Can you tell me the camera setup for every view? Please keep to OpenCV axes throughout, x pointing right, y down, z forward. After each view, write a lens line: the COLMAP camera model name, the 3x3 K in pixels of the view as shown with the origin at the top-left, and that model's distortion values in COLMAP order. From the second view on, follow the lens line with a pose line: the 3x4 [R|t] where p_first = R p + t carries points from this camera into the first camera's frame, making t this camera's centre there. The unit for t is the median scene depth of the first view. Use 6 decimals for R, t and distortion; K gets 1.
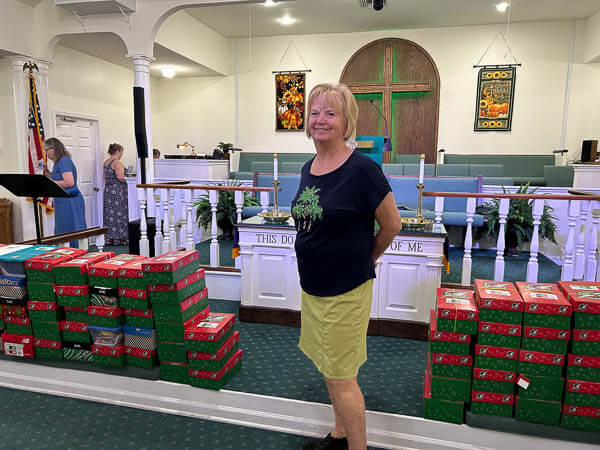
lens RADIAL K [[451.3, 0, 301.1], [0, 451.3, 224.5], [0, 0, 1]] dist [0.033752, -0.010049]
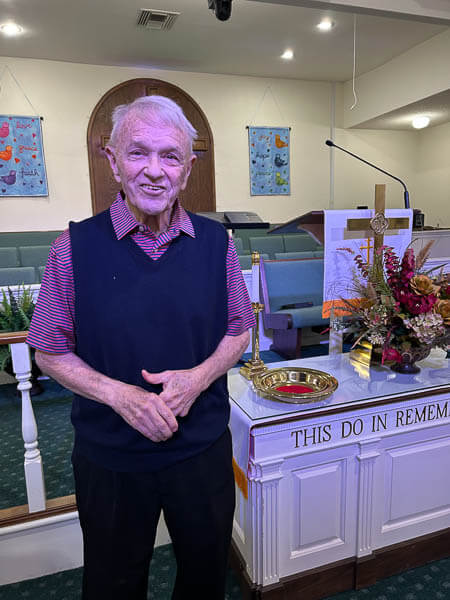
lens RADIAL K [[451.3, 0, 225.2], [0, 451.3, 303.0], [0, 0, 1]] dist [0.033752, -0.010049]
pose [[0.841998, -0.136685, 0.521879, -0.207396], [0.122024, 0.990553, 0.062562, -0.080107], [-0.525500, 0.011004, 0.850722, 0.354513]]
